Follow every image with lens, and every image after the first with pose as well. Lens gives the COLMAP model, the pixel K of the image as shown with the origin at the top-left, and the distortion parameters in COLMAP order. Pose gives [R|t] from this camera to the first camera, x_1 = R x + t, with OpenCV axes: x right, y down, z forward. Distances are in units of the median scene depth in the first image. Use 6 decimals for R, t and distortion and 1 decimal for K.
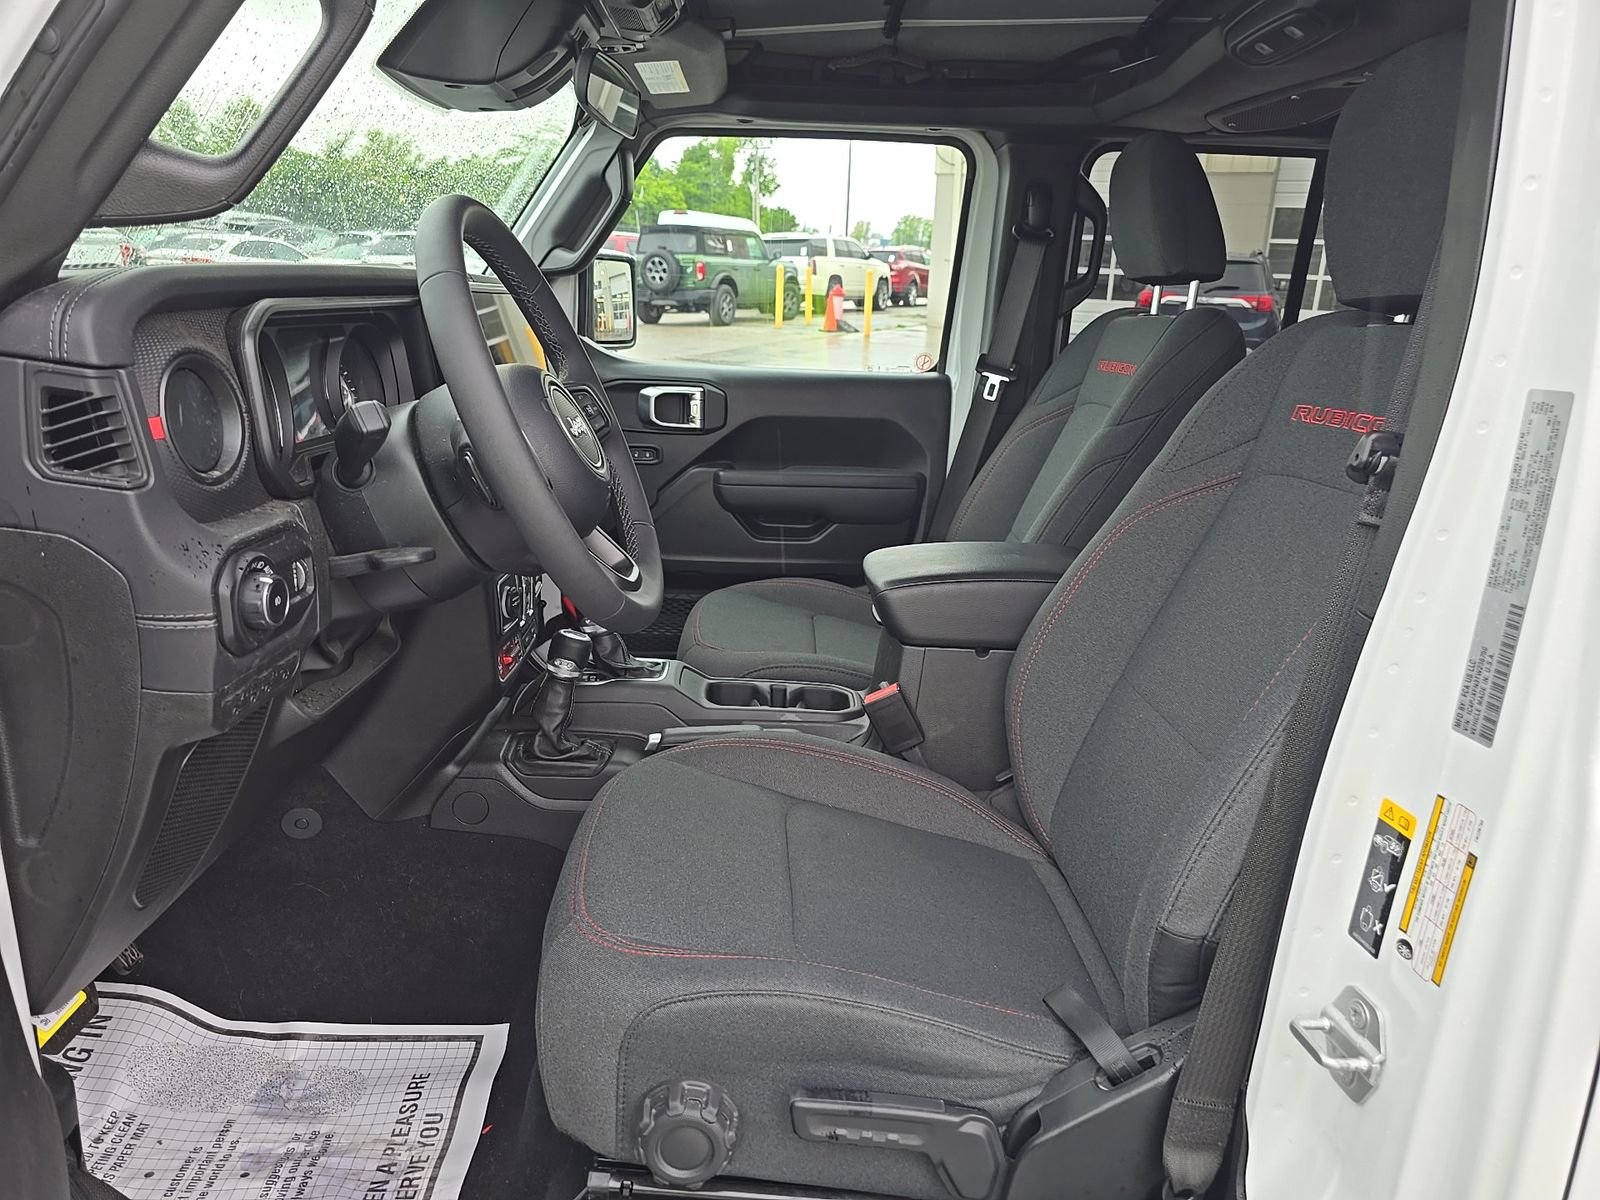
lens RADIAL K [[1107.1, 0, 800.0], [0, 1107.1, 600.0], [0, 0, 1]] dist [0.001827, -0.003141]
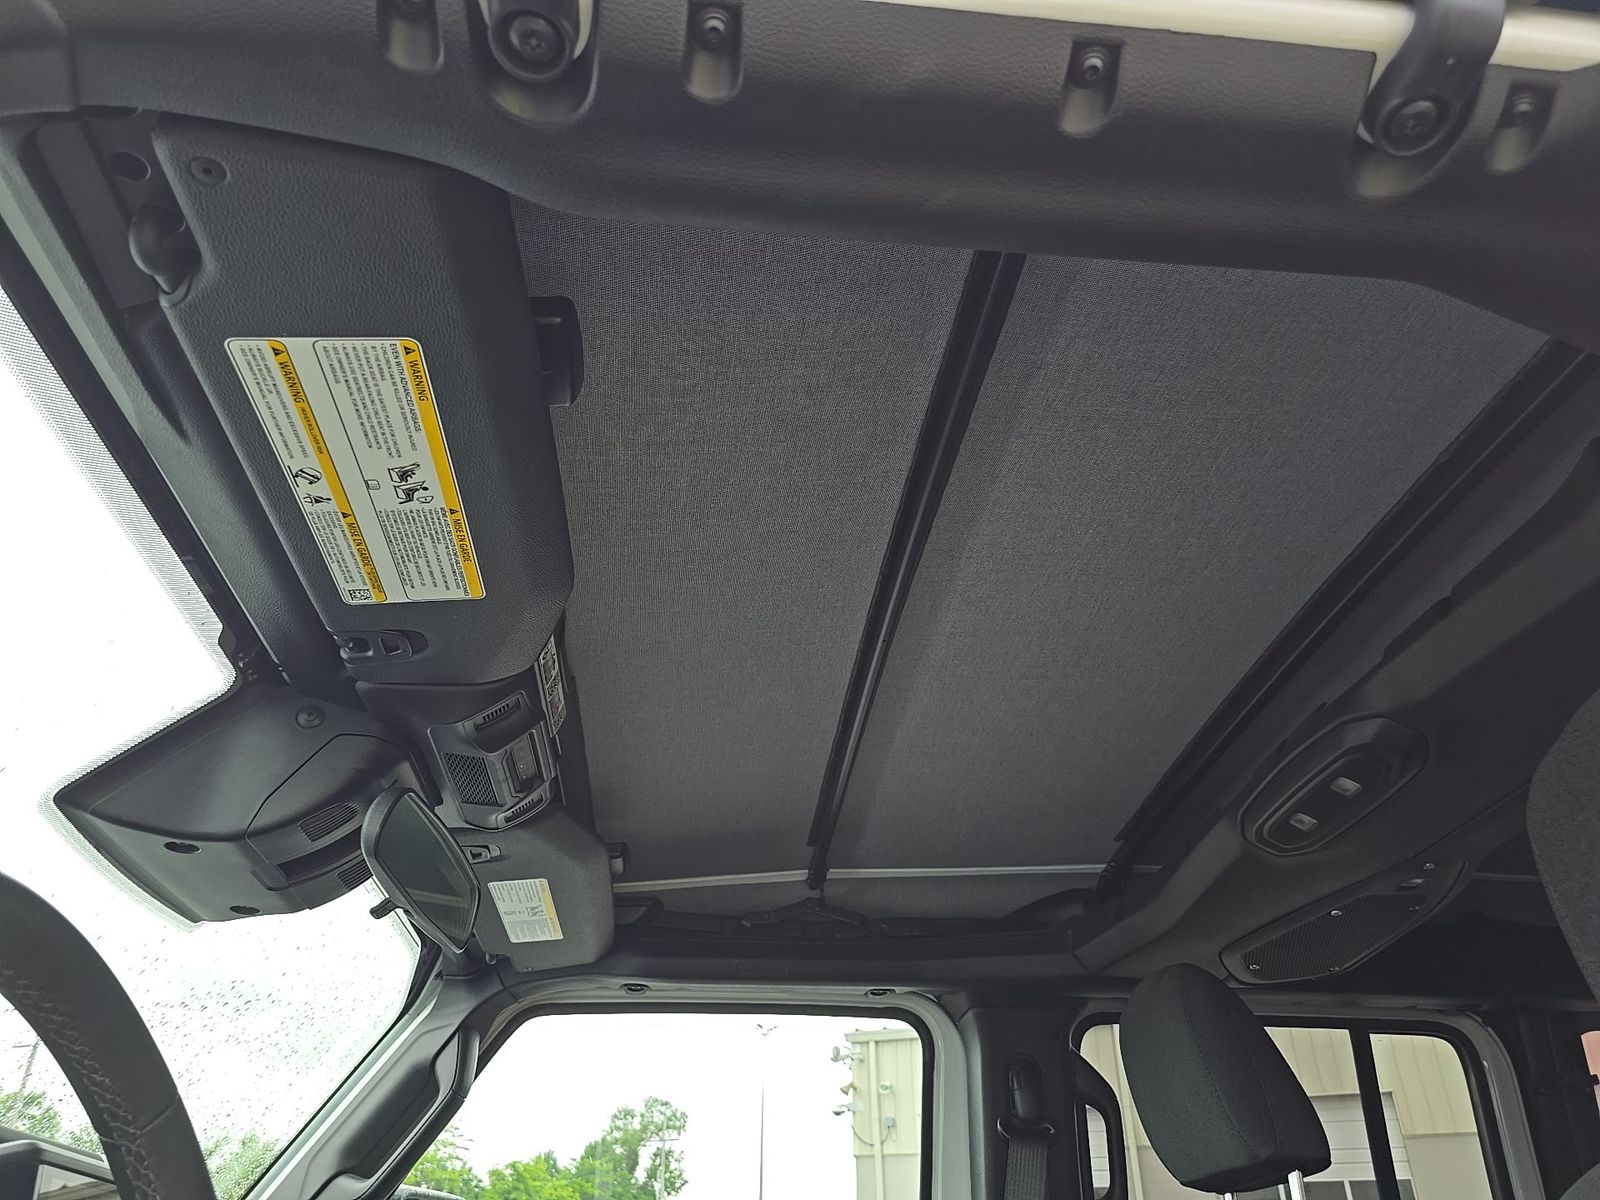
lens RADIAL K [[1083.8, 0, 810.5], [0, 1083.8, 585.3], [0, 0, 1]] dist [0.009057, -0.001675]
pose [[0.996281, 0.014487, 0.084933, 0.004485], [0.055271, 0.648734, -0.759005, -0.032510], [-0.066095, 0.760877, 0.645521, 0.293526]]
